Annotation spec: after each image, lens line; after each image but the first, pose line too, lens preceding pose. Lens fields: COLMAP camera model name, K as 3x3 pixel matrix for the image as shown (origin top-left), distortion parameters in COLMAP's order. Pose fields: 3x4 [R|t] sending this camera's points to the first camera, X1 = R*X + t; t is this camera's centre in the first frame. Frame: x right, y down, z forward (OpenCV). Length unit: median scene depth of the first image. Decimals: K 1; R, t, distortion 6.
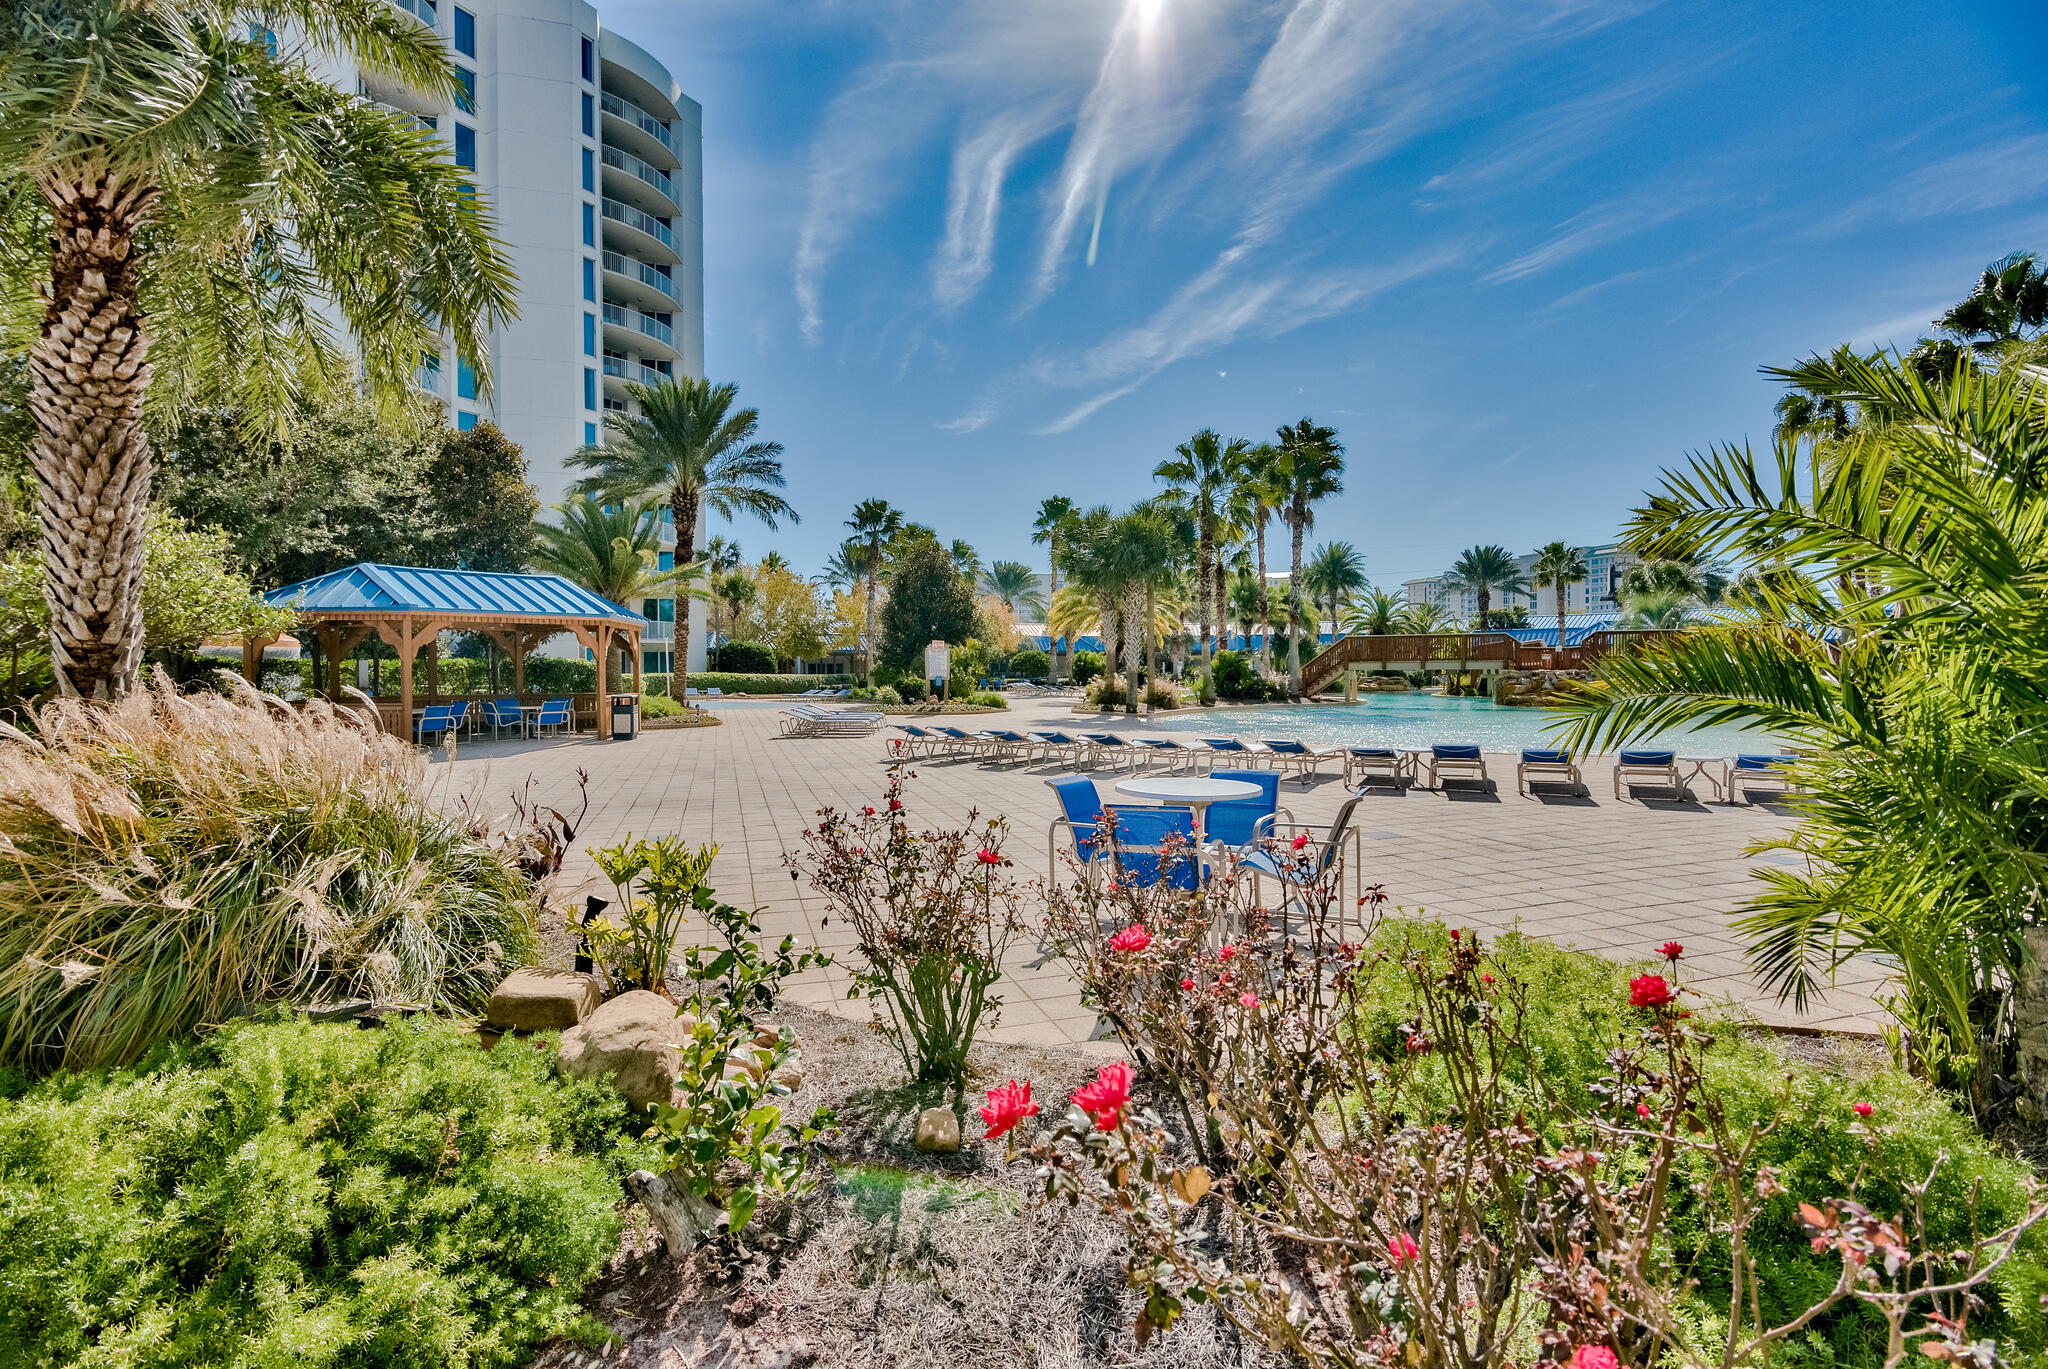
lens RADIAL K [[1035.6, 0, 1024.0], [0, 1035.6, 684.5], [0, 0, 1]] dist [0.005826, 0.000470]
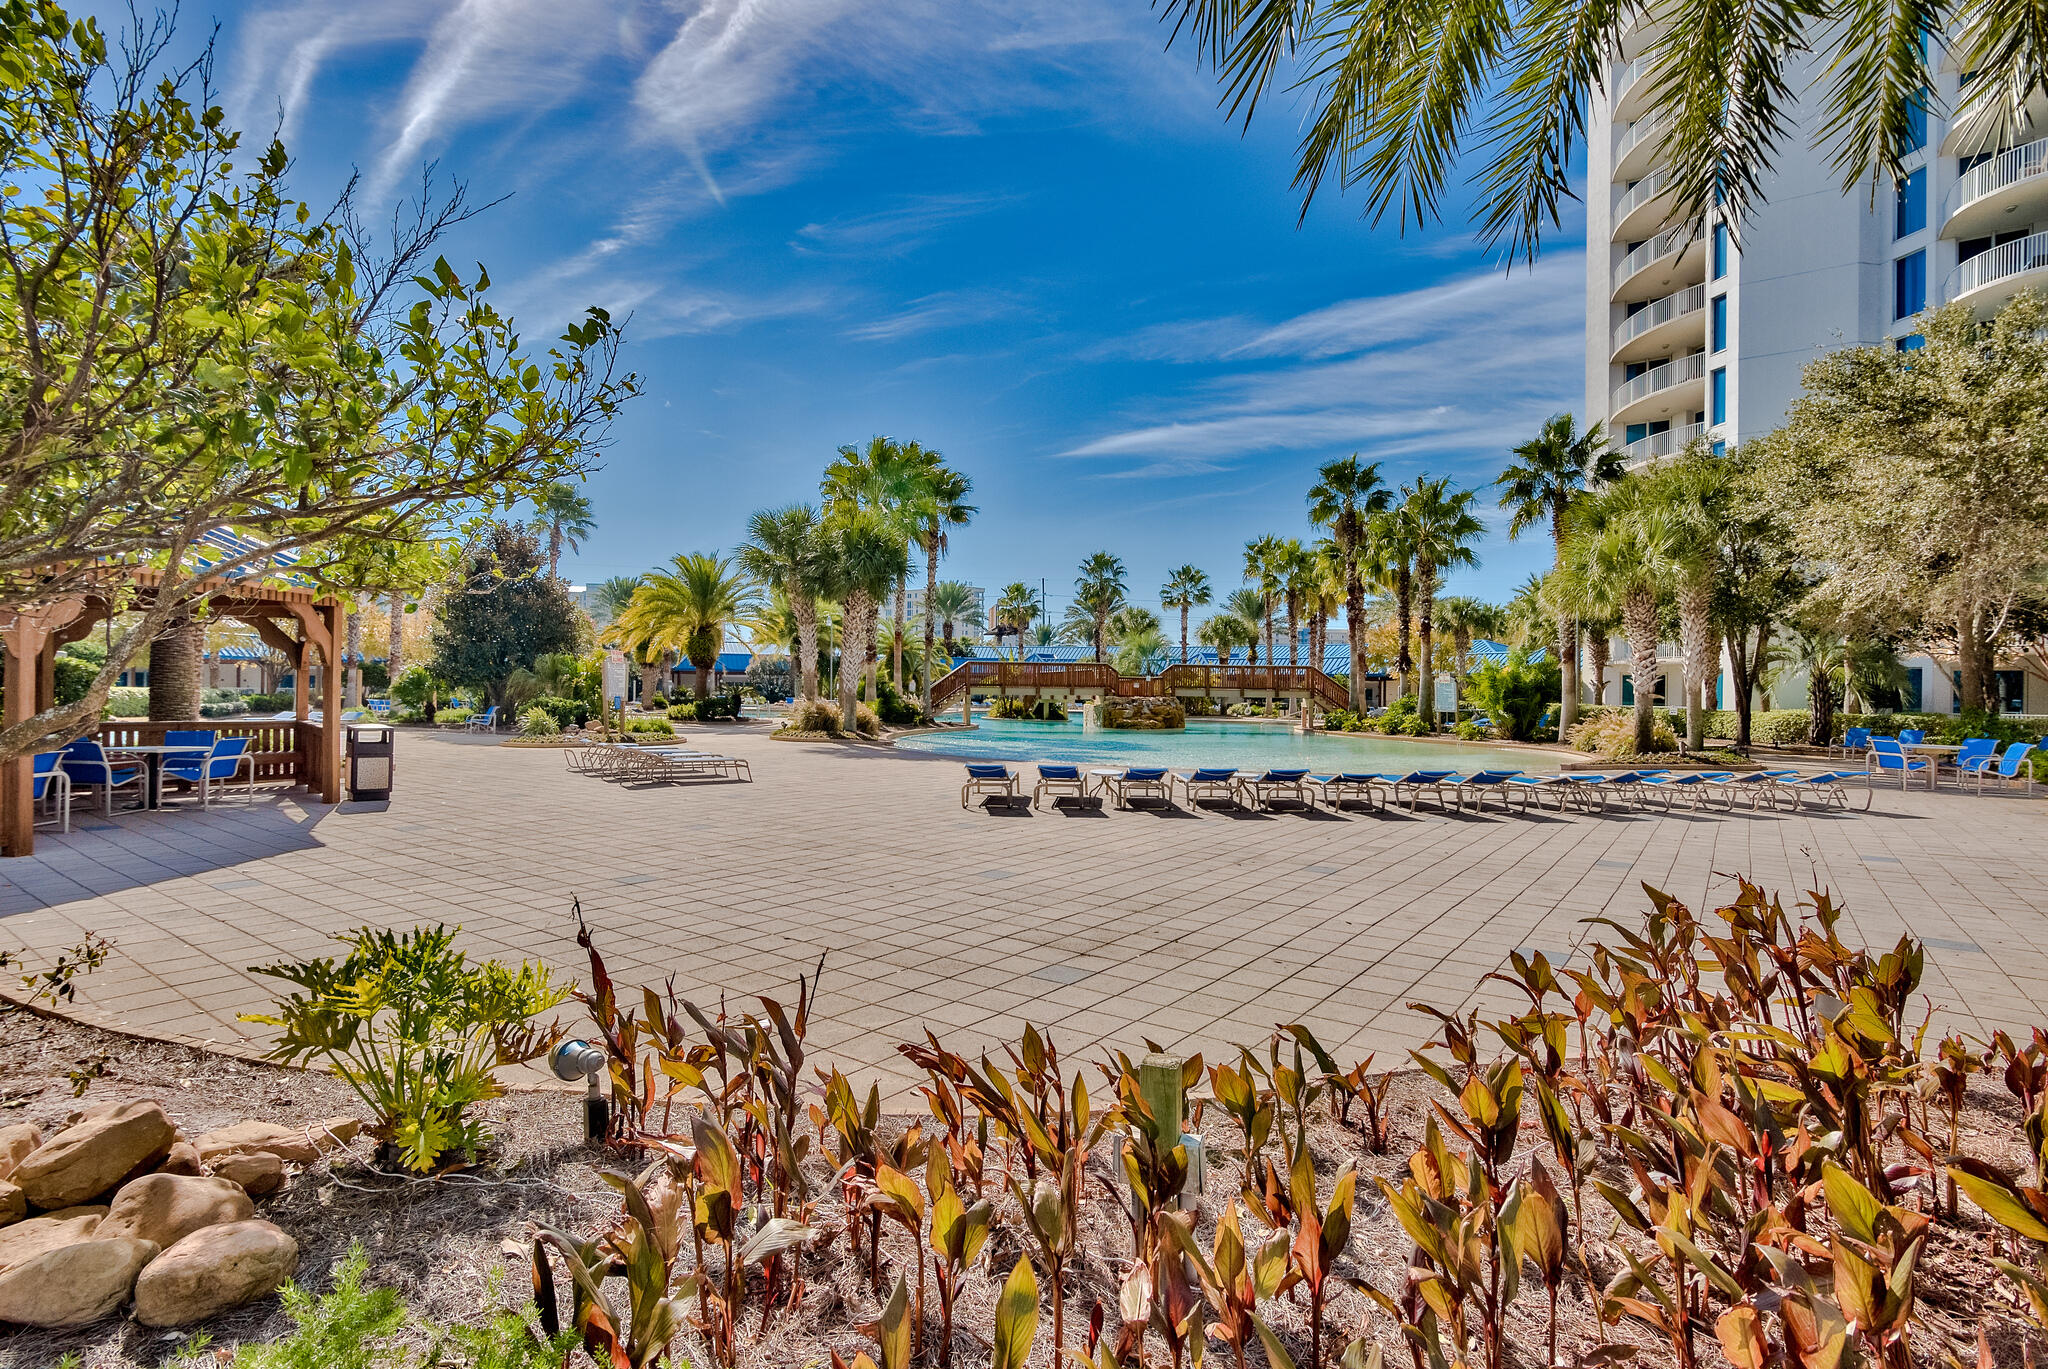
lens RADIAL K [[1021.8, 0, 1024.0], [0, 1021.8, 684.5], [0, 0, 1]] dist [0.028589, 0.000178]
pose [[0.815547, 0.020564, 0.578325, -0.039848], [-0.010591, 0.999731, -0.020613, -0.000518], [-0.578593, 0.010686, 0.815546, 0.027711]]
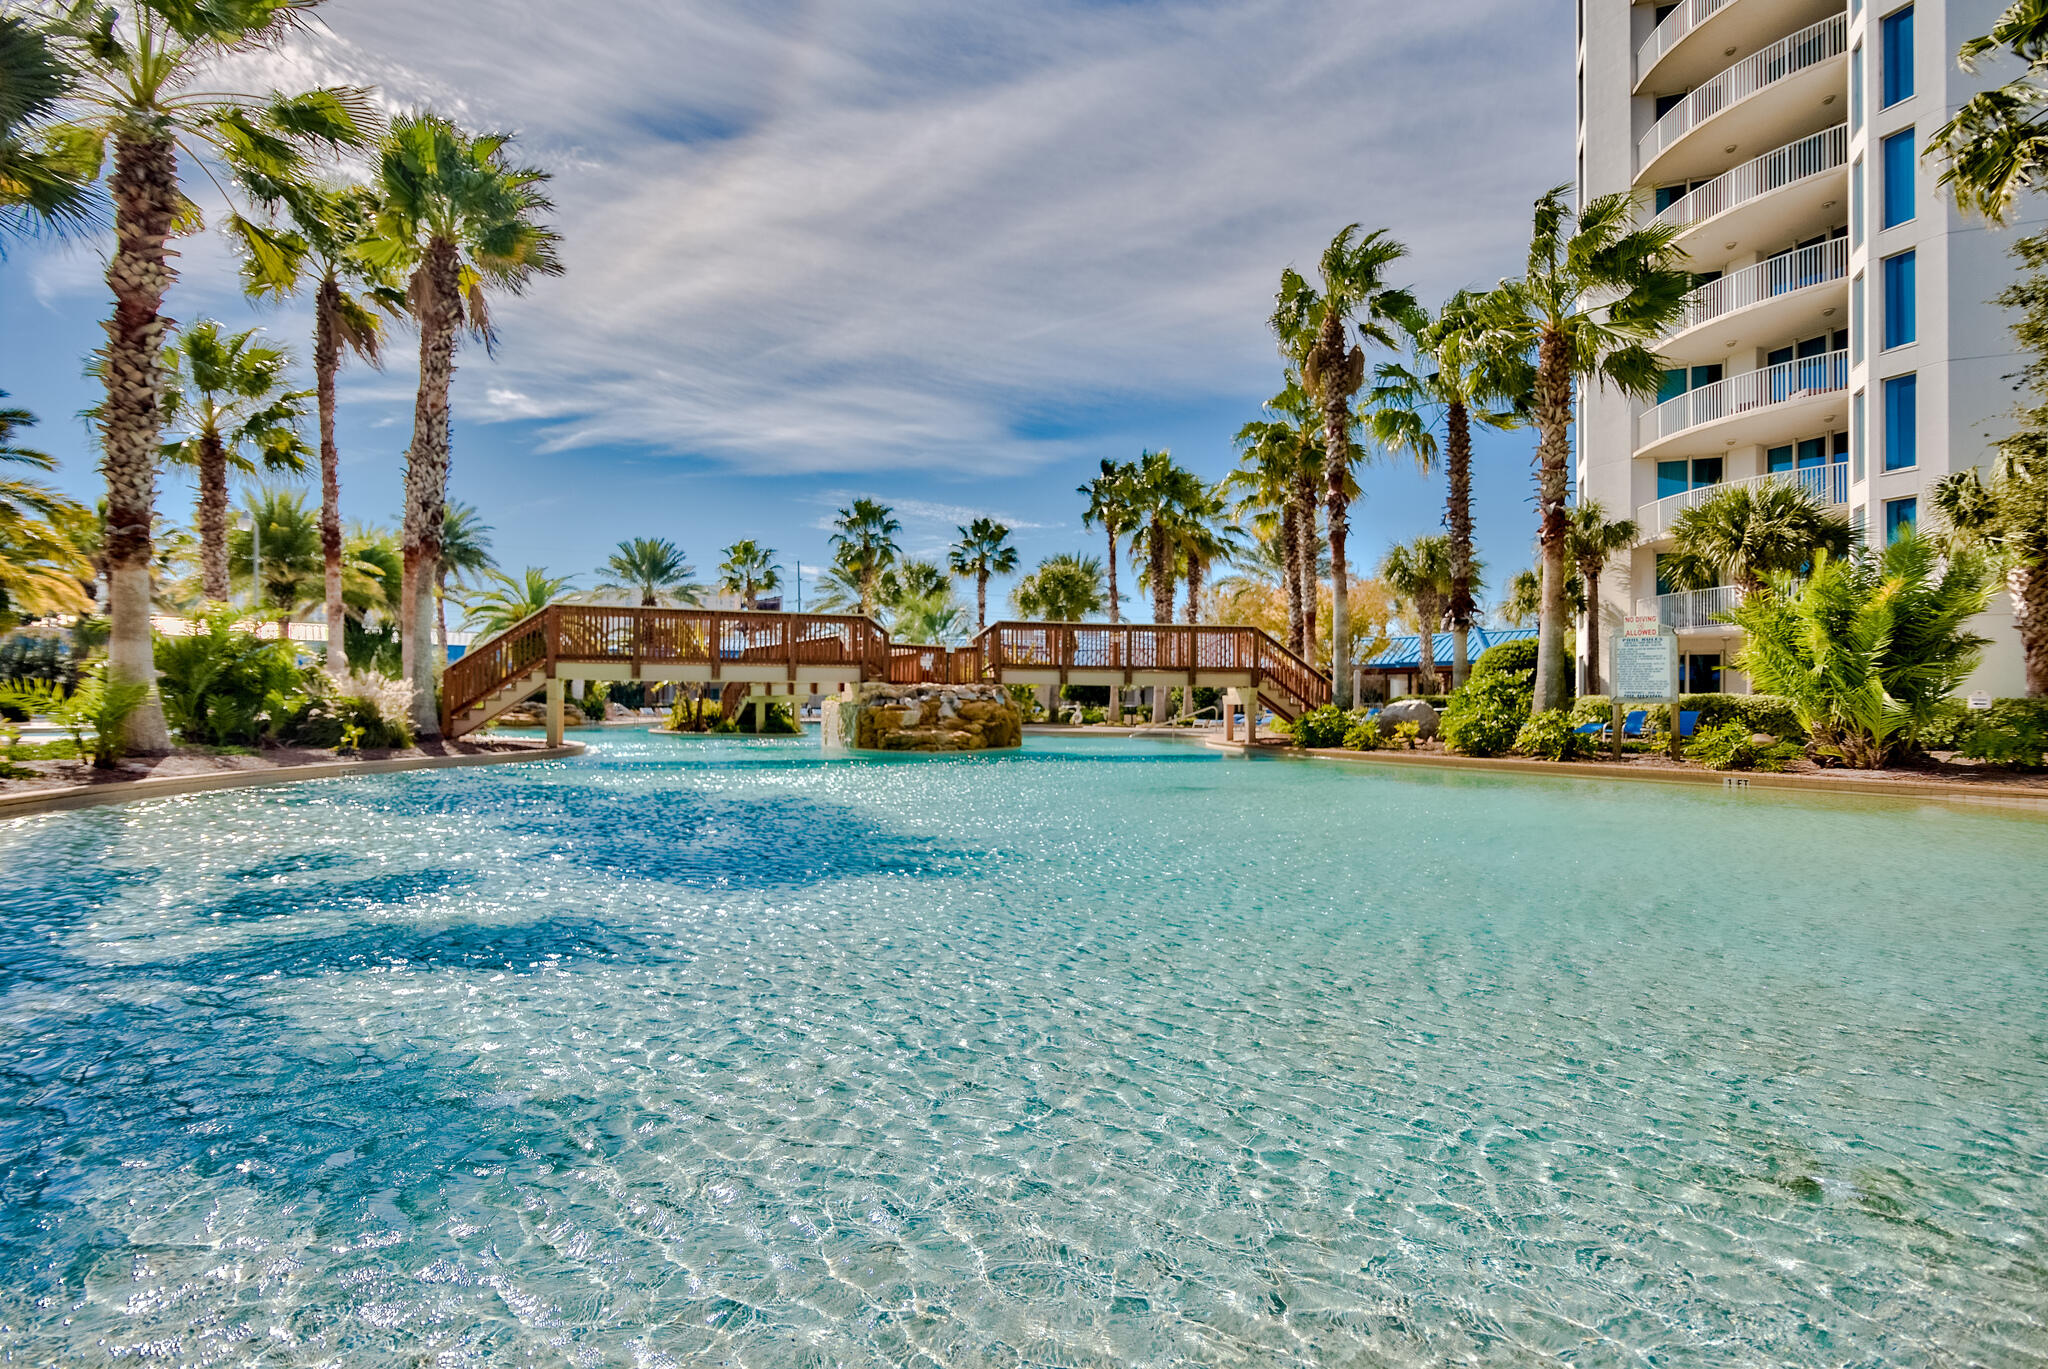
lens RADIAL K [[1035.6, 0, 1024.0], [0, 1035.6, 684.5], [0, 0, 1]] dist [0.005826, 0.000470]
pose [[0.670216, 0.024550, 0.741760, 0.020607], [0.000177, 0.999447, -0.033239, 0.000713], [-0.742166, 0.022408, 0.669841, 0.097954]]
